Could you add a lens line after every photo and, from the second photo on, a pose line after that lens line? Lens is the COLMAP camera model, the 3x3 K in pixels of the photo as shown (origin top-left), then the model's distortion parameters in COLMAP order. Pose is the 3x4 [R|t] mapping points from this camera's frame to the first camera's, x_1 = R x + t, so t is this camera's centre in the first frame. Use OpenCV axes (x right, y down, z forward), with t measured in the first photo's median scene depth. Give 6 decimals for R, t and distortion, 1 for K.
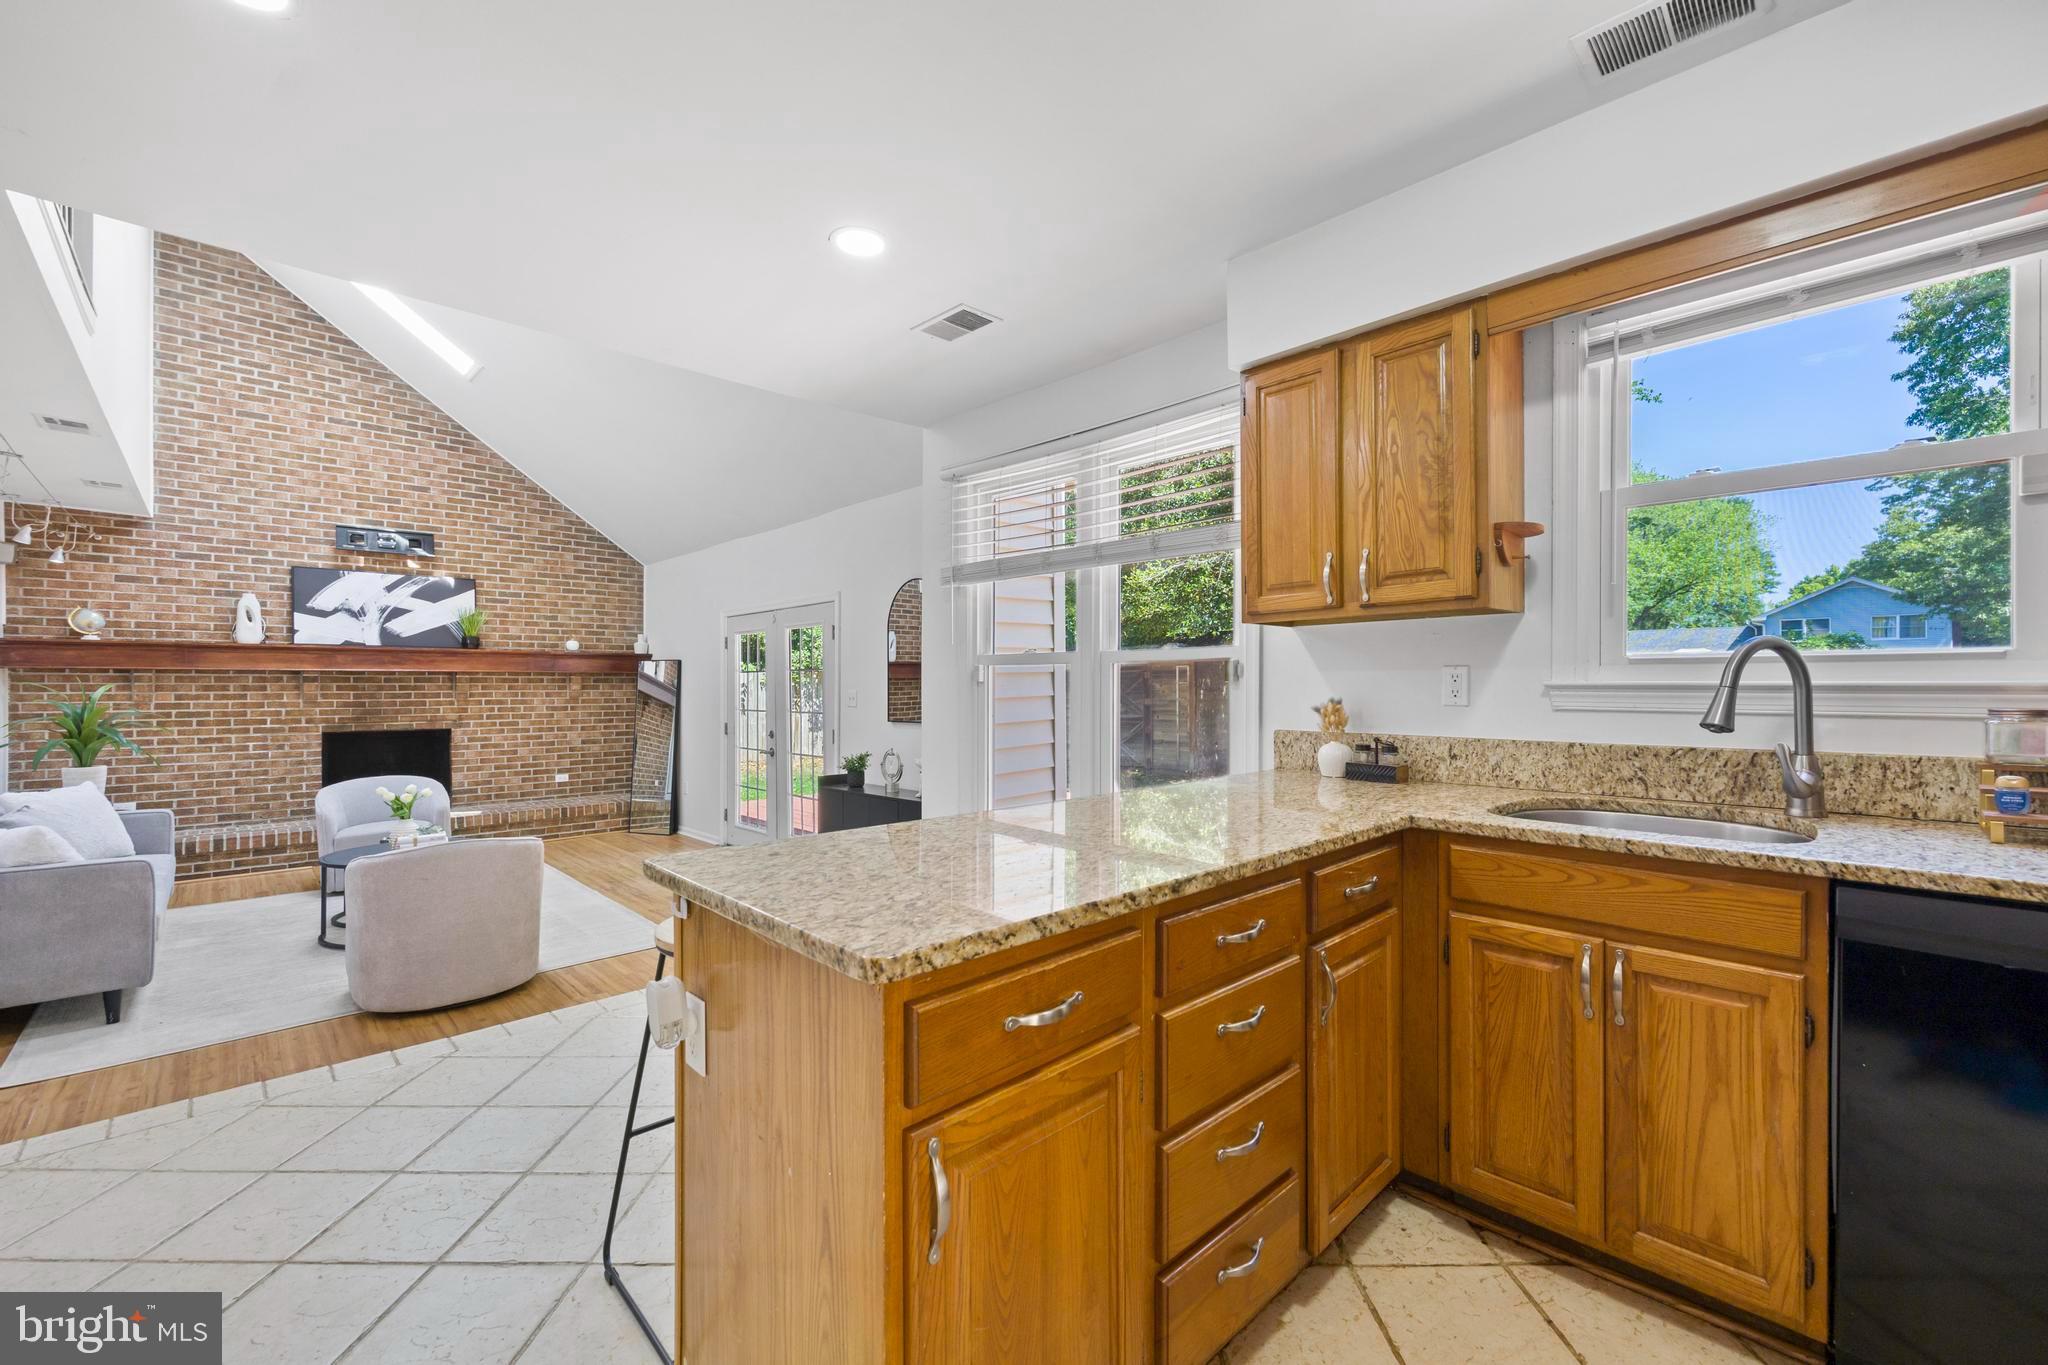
lens RADIAL K [[836.1, 0, 1022.4], [0, 836.1, 689.1], [0, 0, 1]] dist [0.002278, -0.000671]
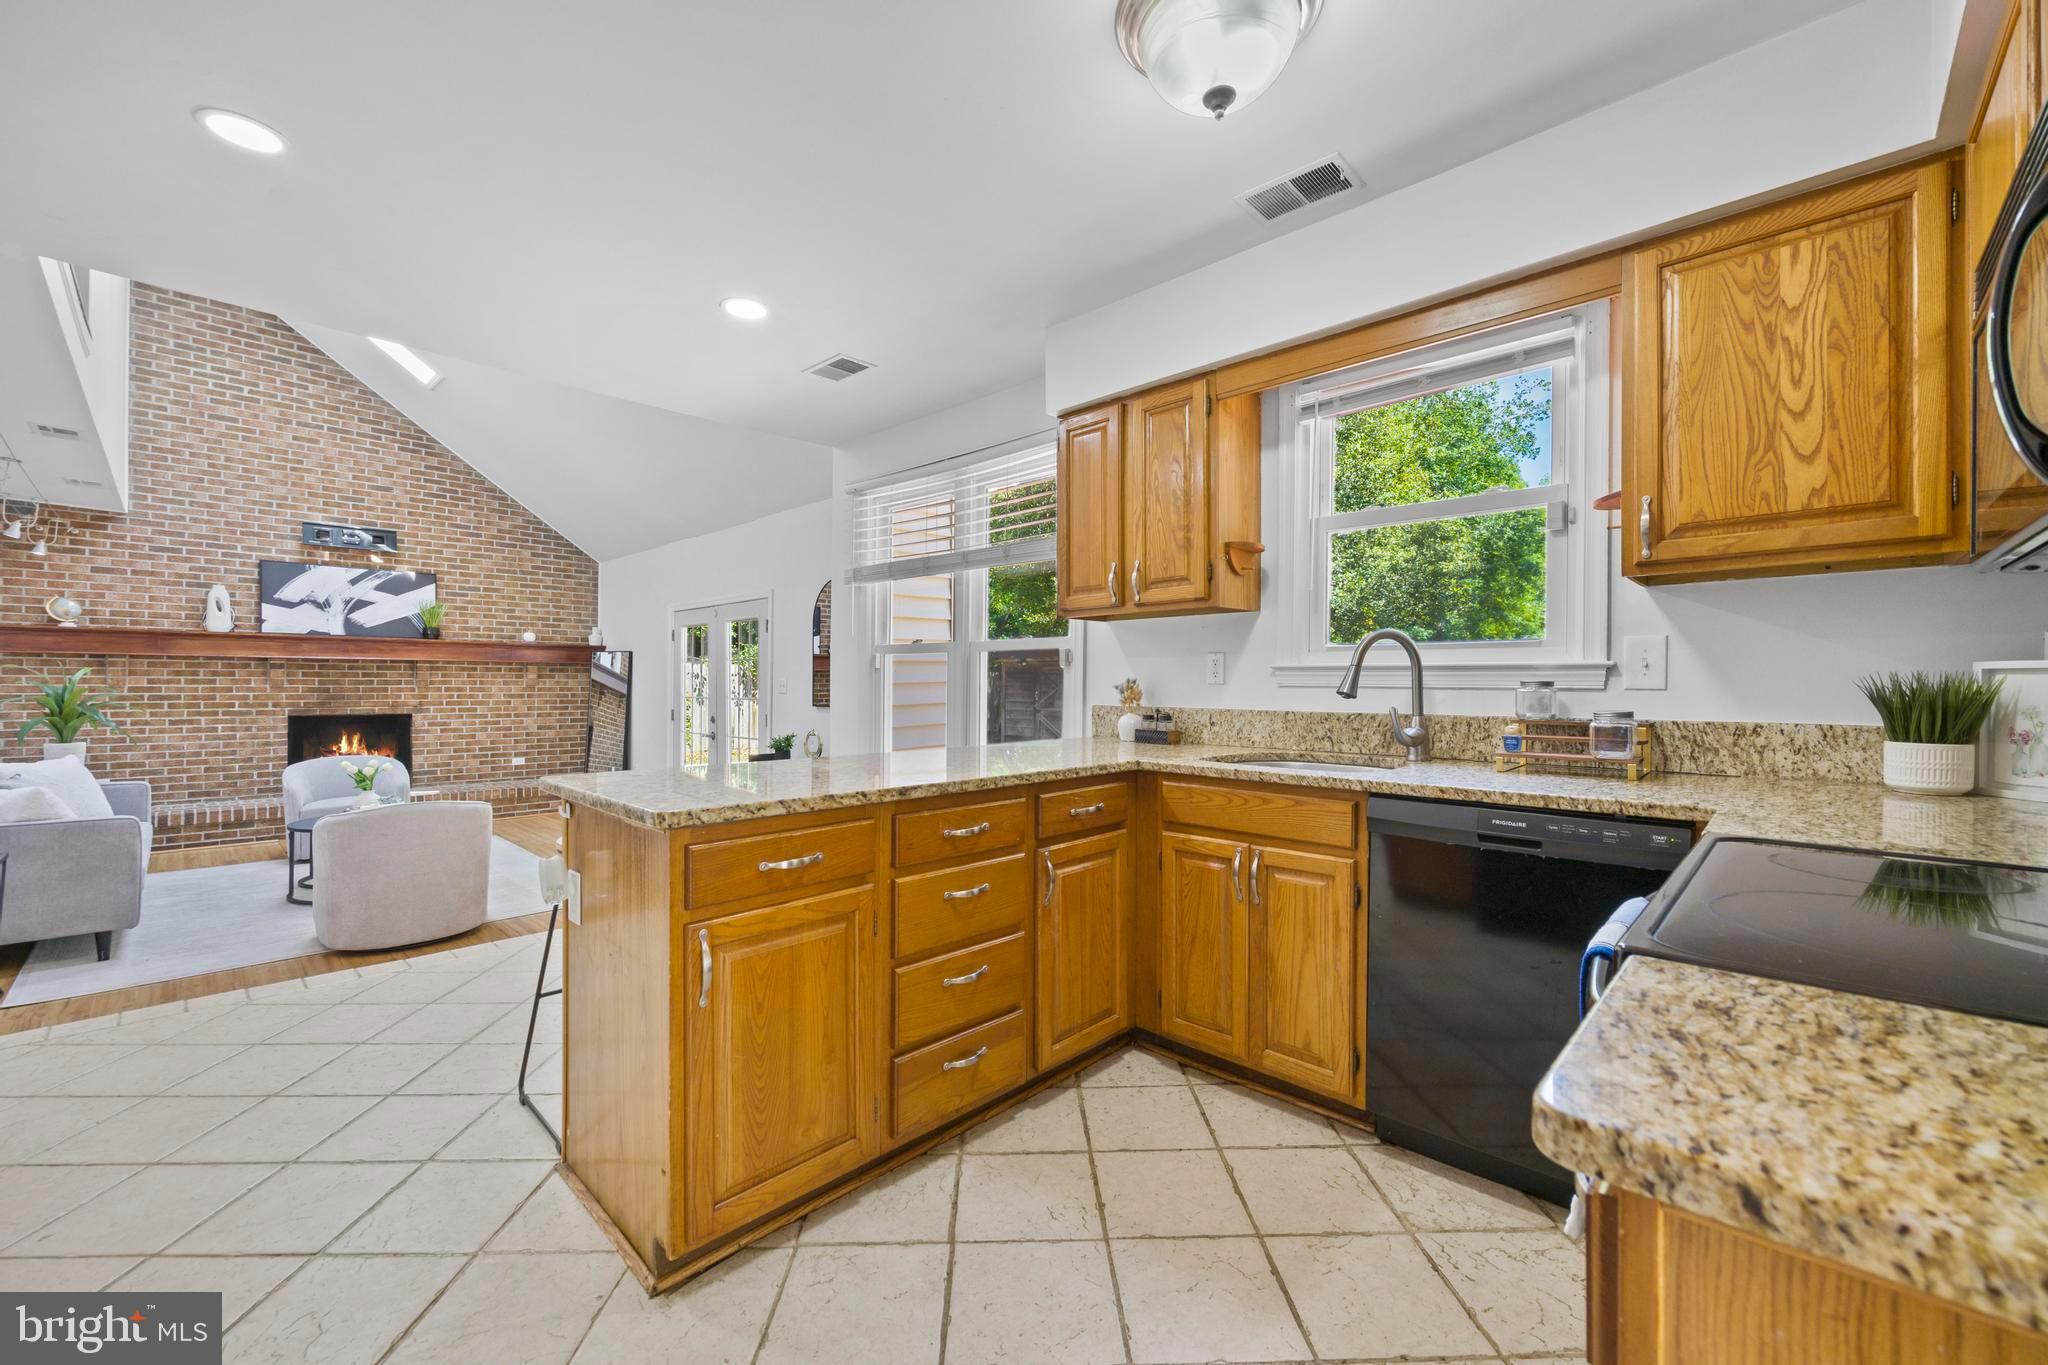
lens RADIAL K [[821.5, 0, 1023.3], [0, 821.5, 687.9], [0, 0, 1]] dist [-0.001756, -0.000177]
pose [[0.999241, 0.006593, 0.038381, 0.062502], [-0.006625, 0.999978, 0.000701, 0.009489], [-0.038375, -0.000955, 0.999263, -0.084370]]
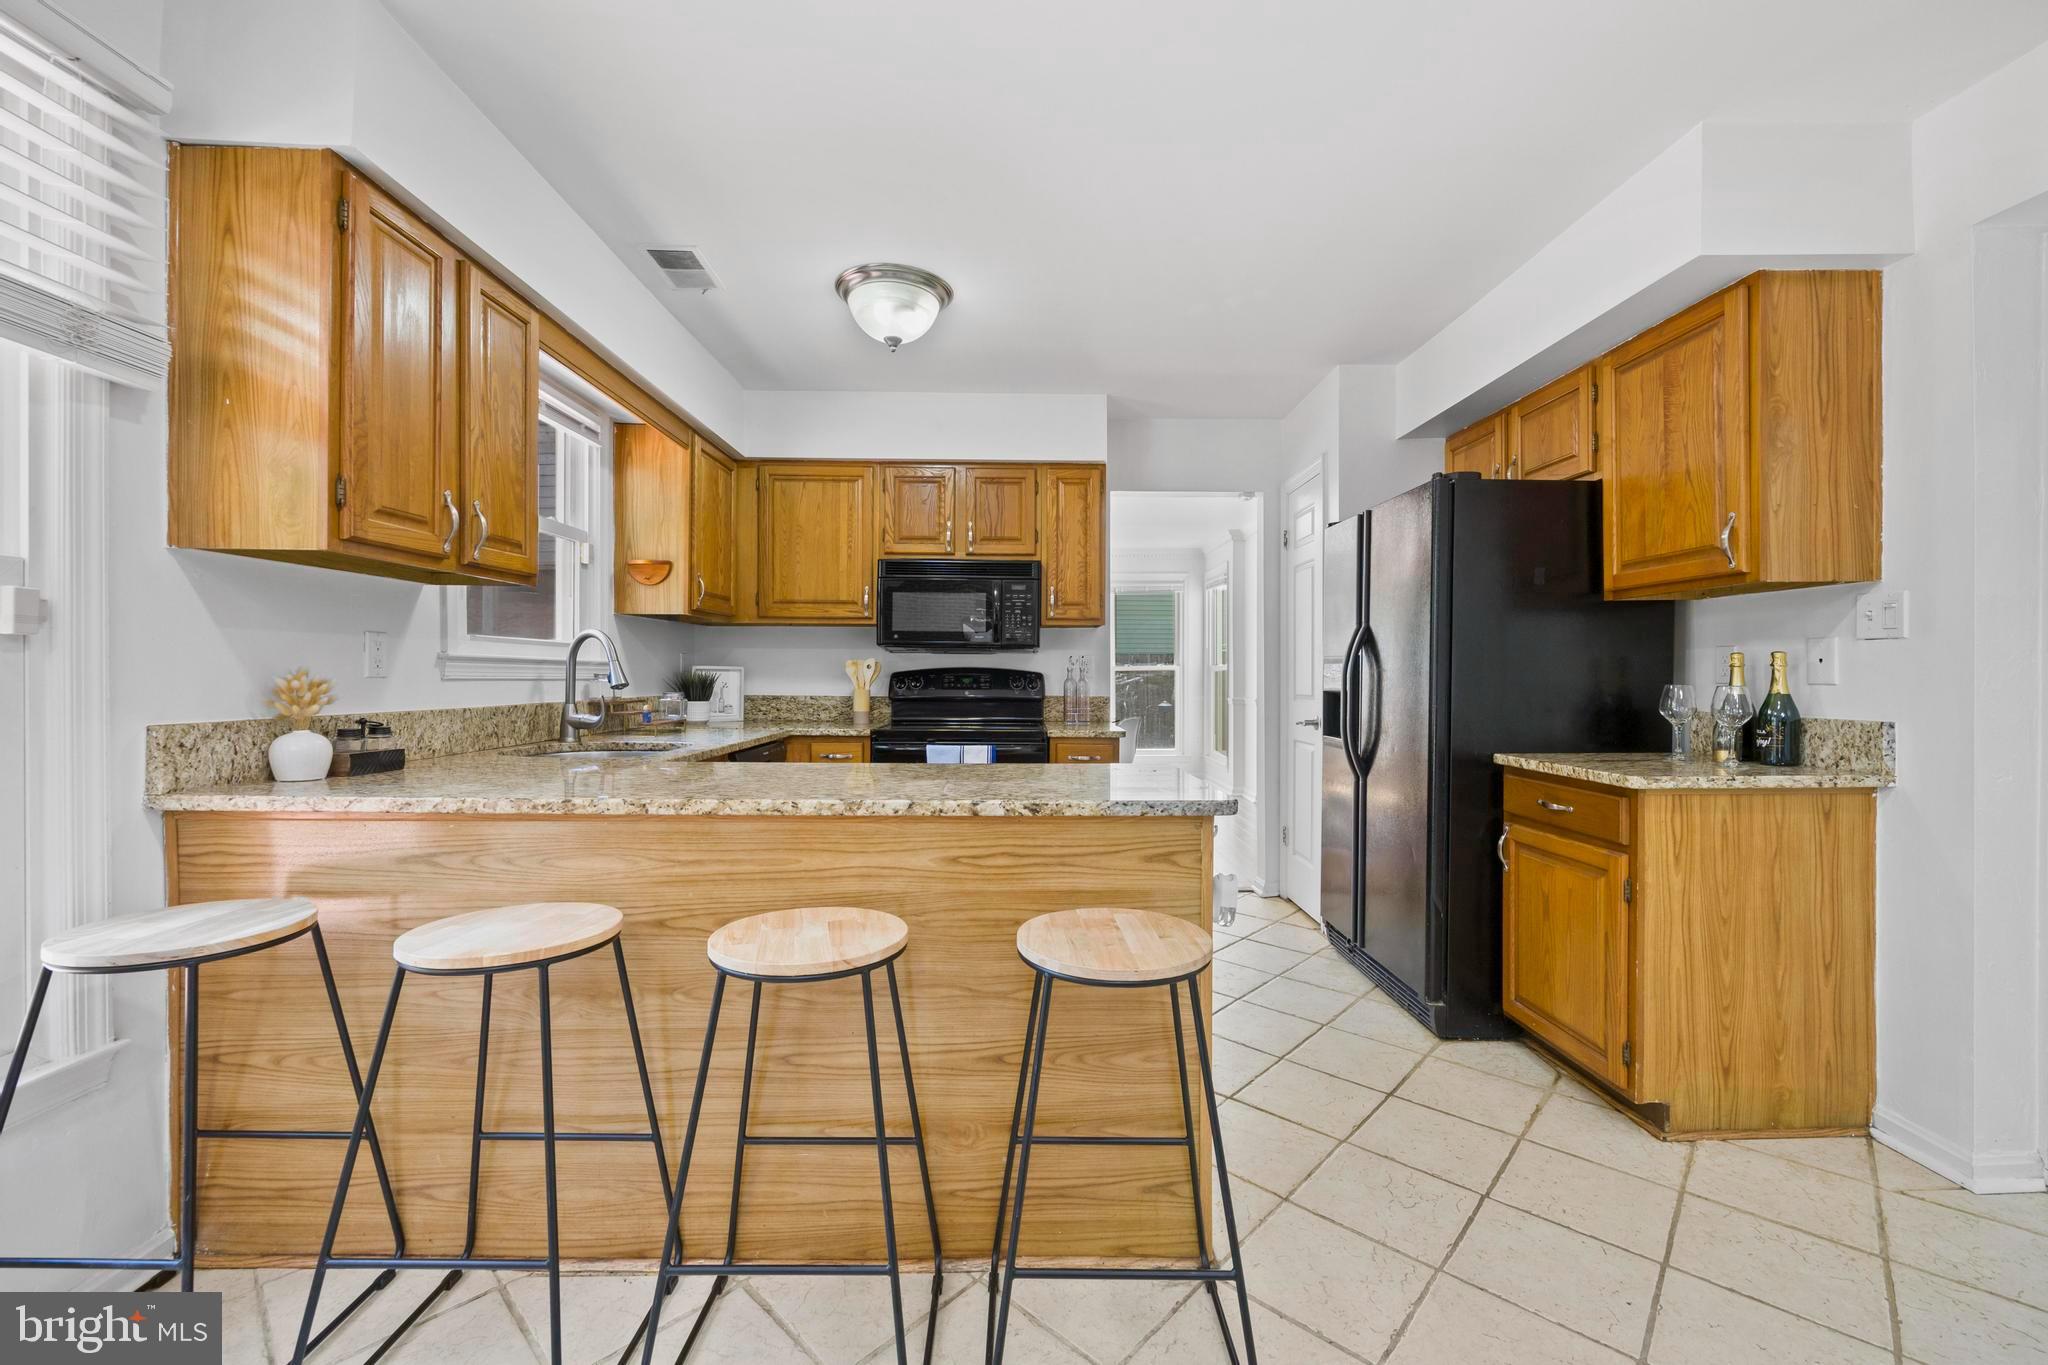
lens RADIAL K [[829.2, 0, 1021.2], [0, 829.2, 669.6], [0, 0, 1]] dist [-0.000388, -0.000035]
pose [[-0.730531, 0.003579, 0.682870, -0.206035], [0.000619, 0.999989, -0.004578, 0.005693], [-0.682879, -0.002921, -0.730525, 0.415675]]
